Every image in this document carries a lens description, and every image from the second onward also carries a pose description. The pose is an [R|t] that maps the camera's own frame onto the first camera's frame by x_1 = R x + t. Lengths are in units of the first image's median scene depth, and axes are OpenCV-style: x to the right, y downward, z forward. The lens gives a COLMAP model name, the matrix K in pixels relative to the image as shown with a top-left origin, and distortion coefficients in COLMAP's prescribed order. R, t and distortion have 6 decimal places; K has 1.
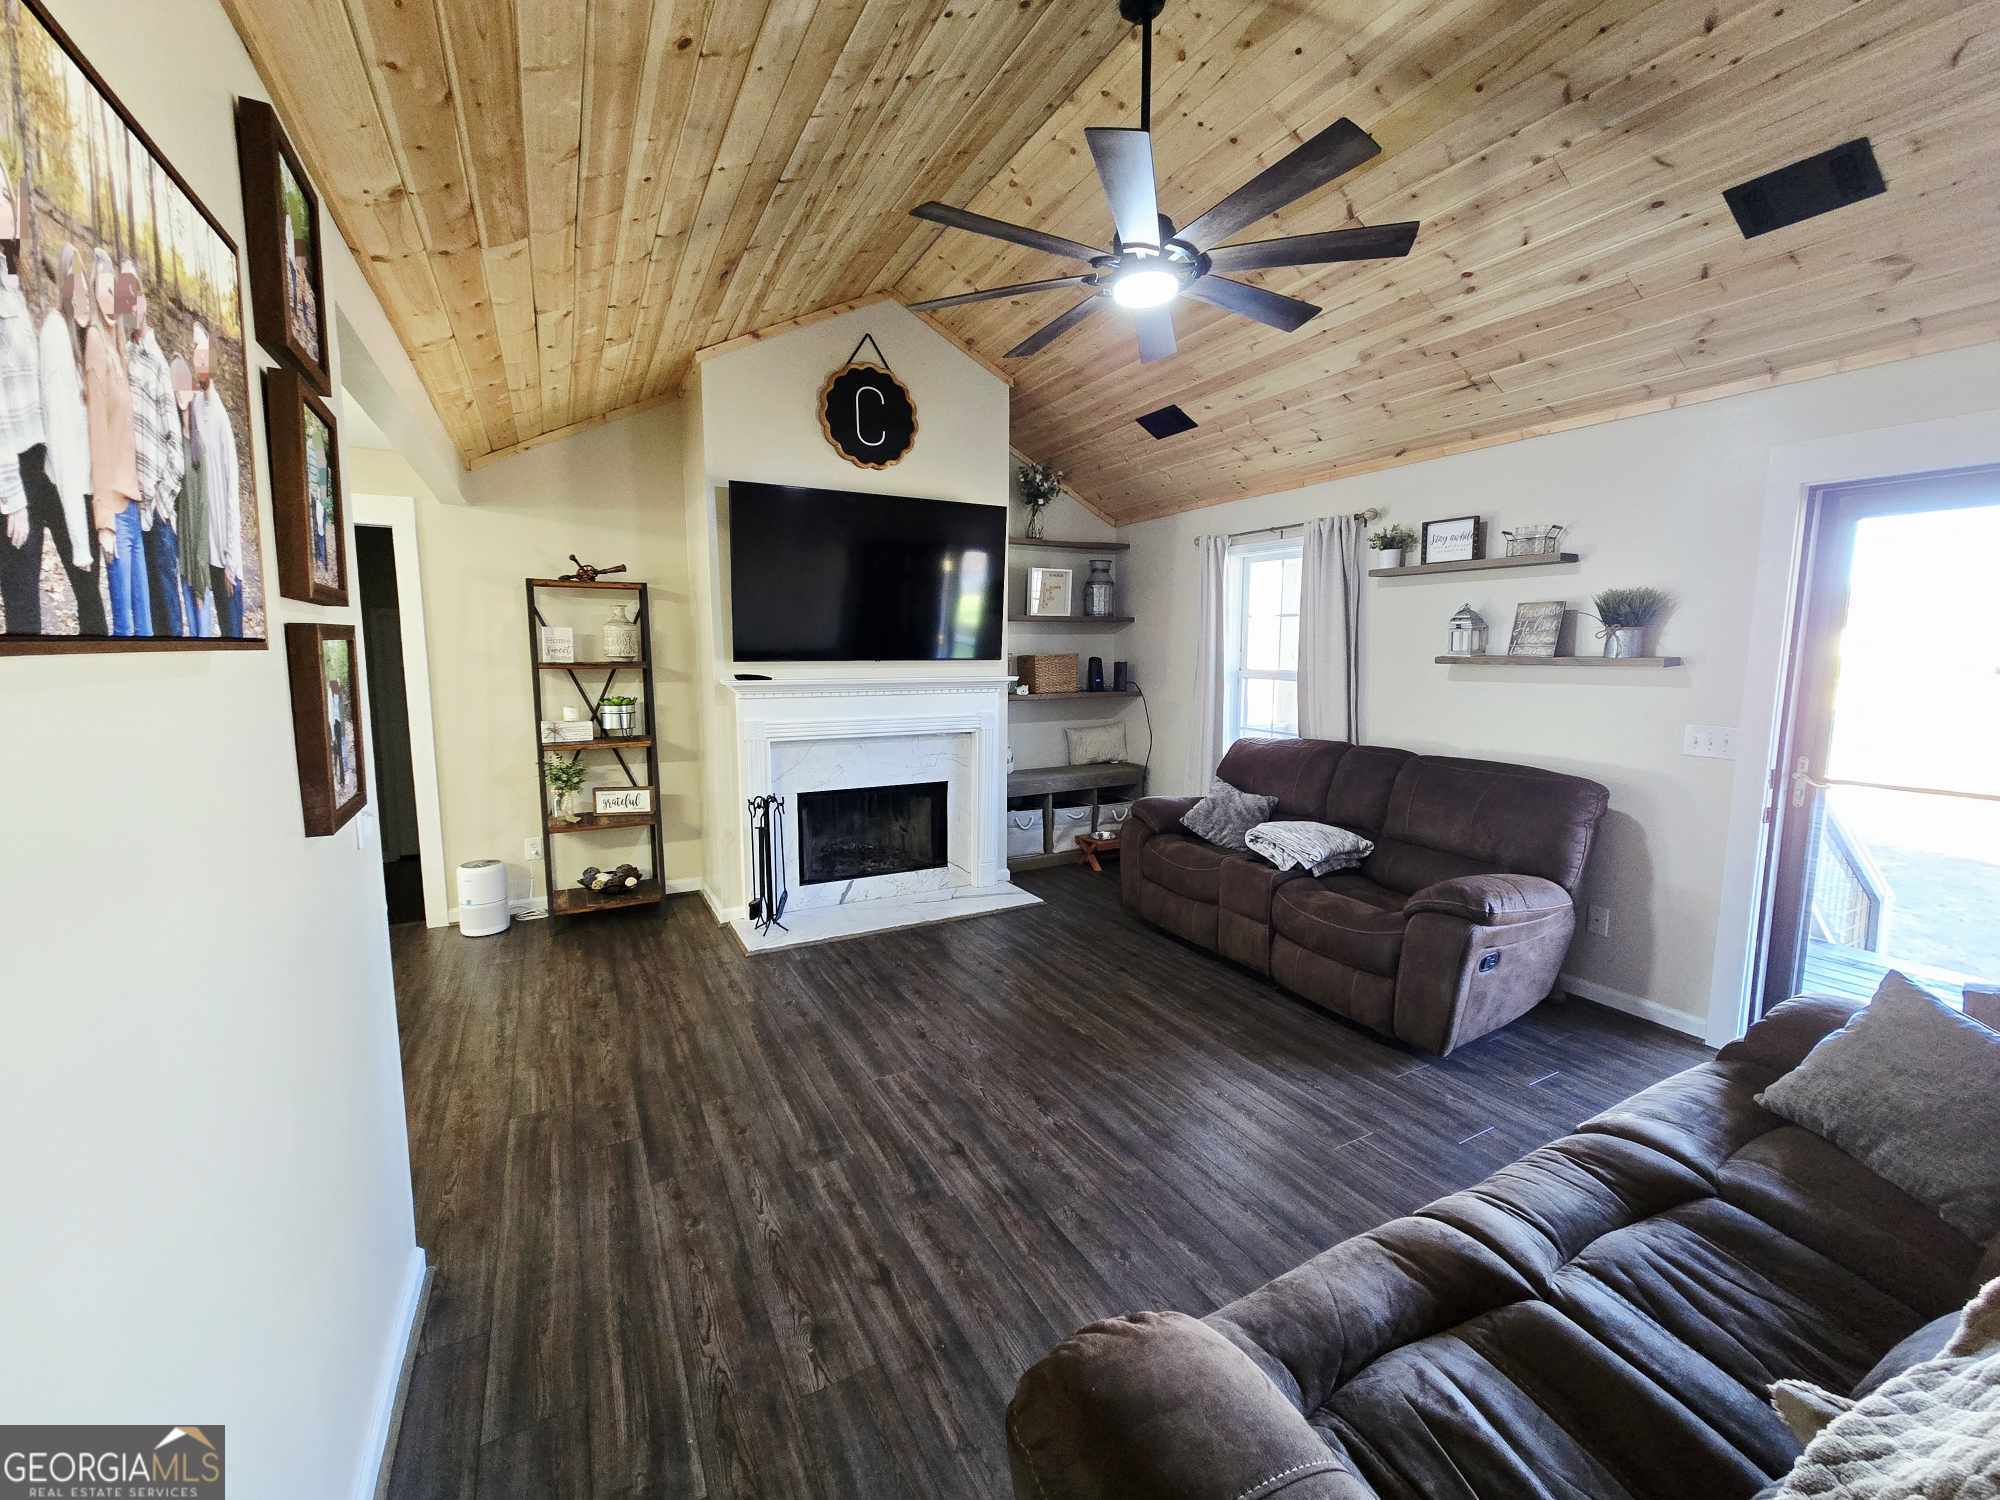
lens RADIAL K [[817.7, 0, 1016.2], [0, 817.7, 739.8], [0, 0, 1]] dist [0.001371, 0.000996]
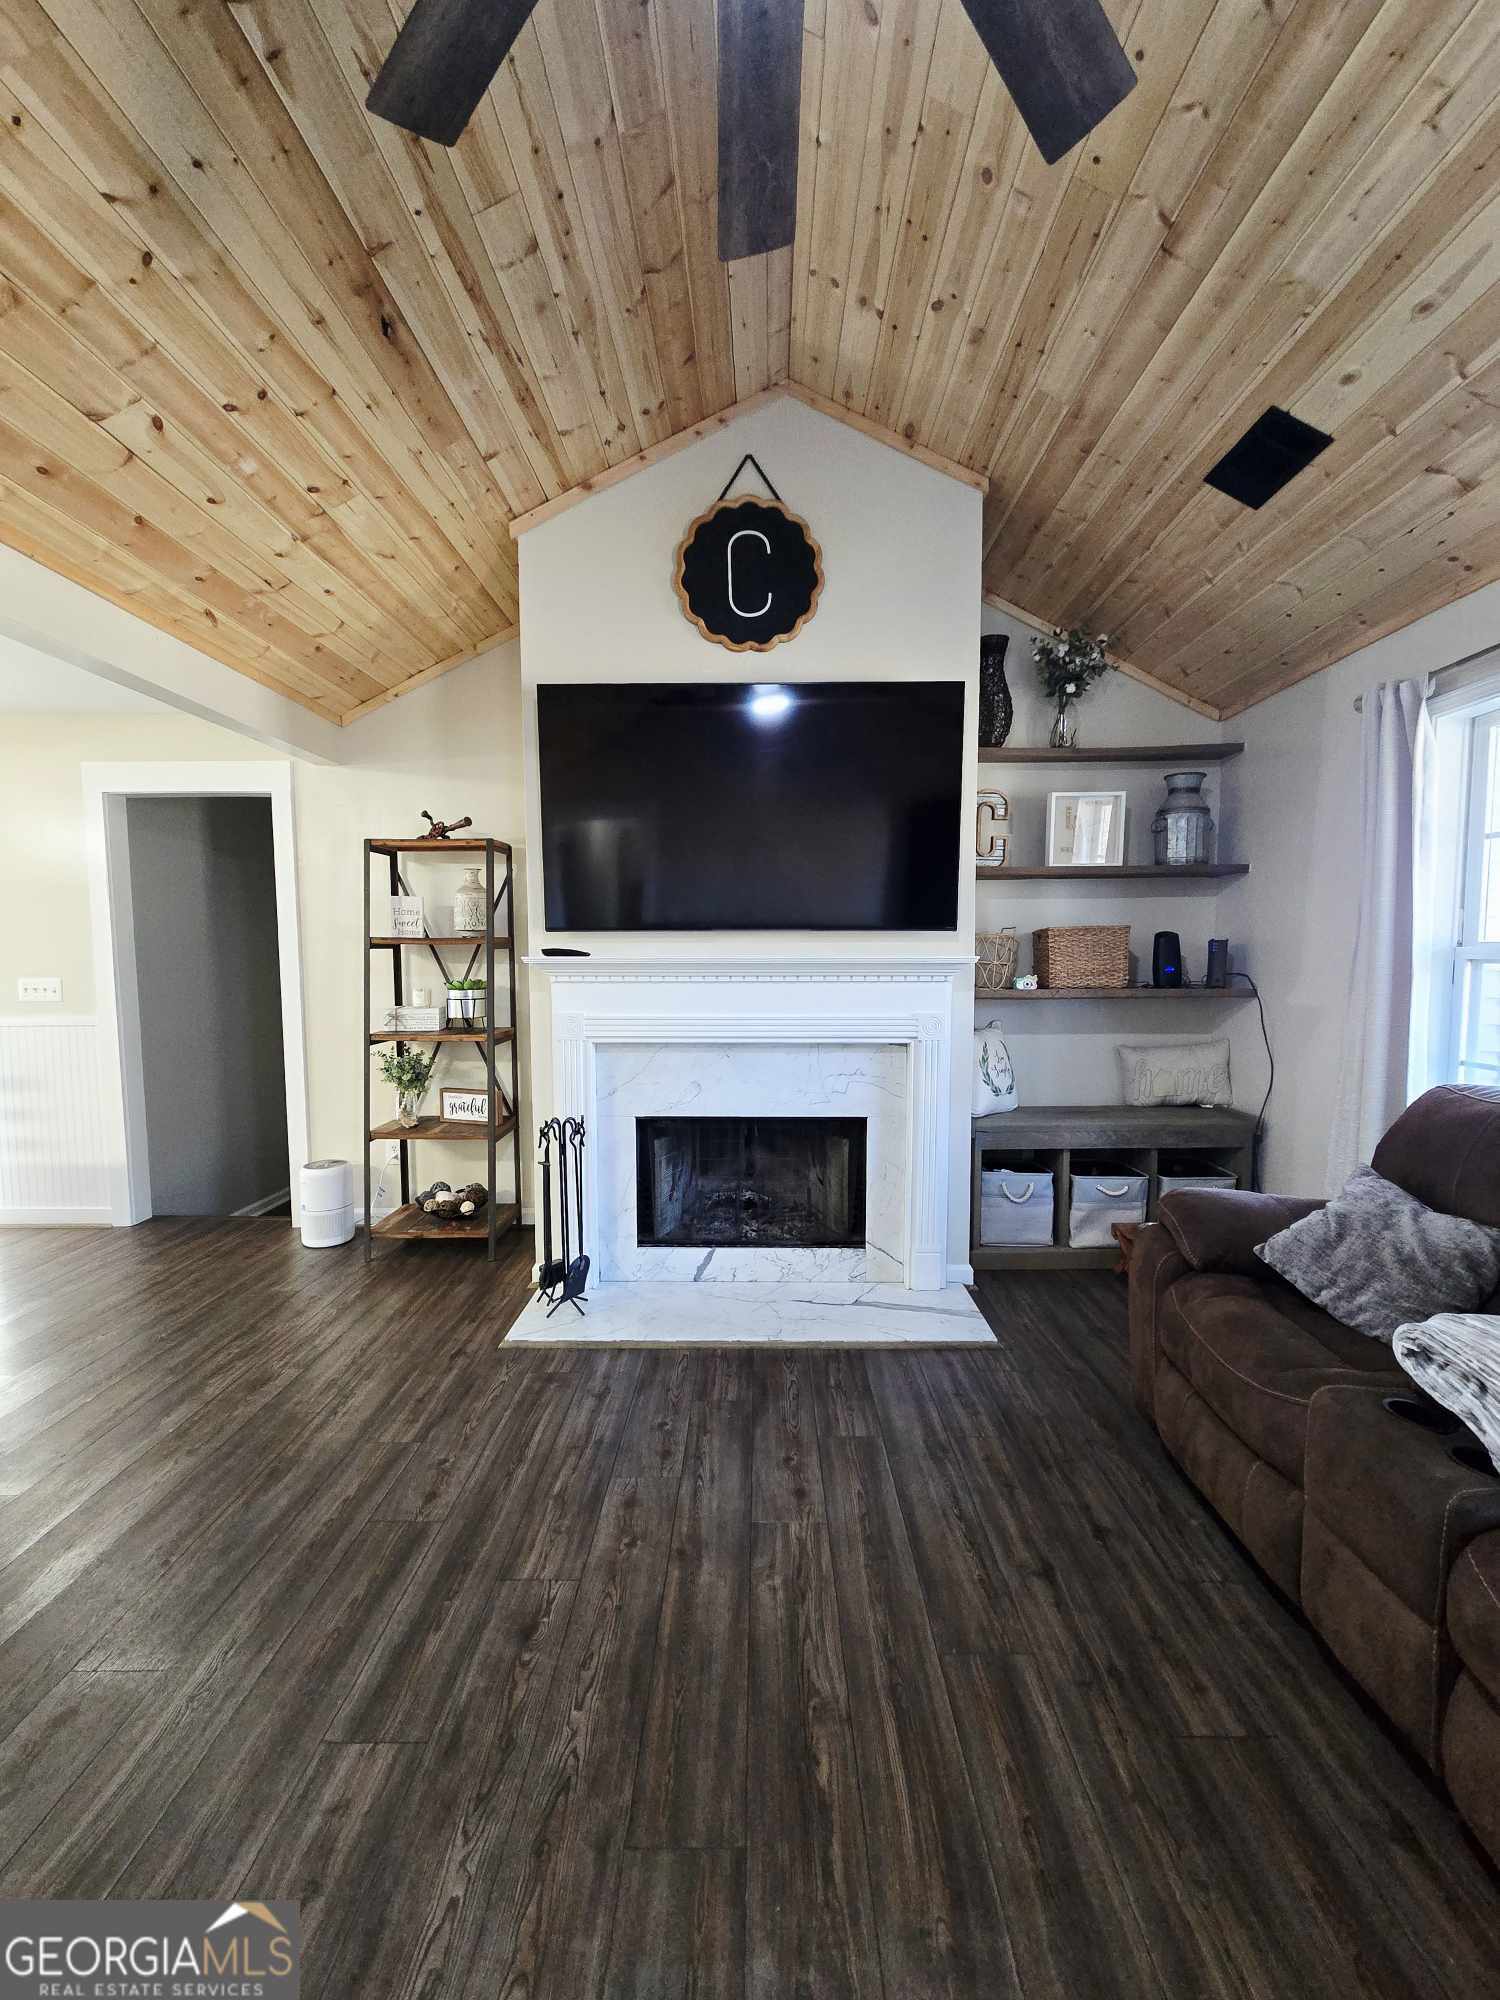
lens RADIAL K [[817.7, 0, 762.0], [0, 817.7, 1009.5], [0, 0, 1]] dist [0.001371, 0.000996]
pose [[0.872292, 0.028980, -0.488125, 0.172432], [-0.050876, 0.998203, -0.031655, -0.011097], [0.486331, 0.052446, 0.872199, 0.422236]]
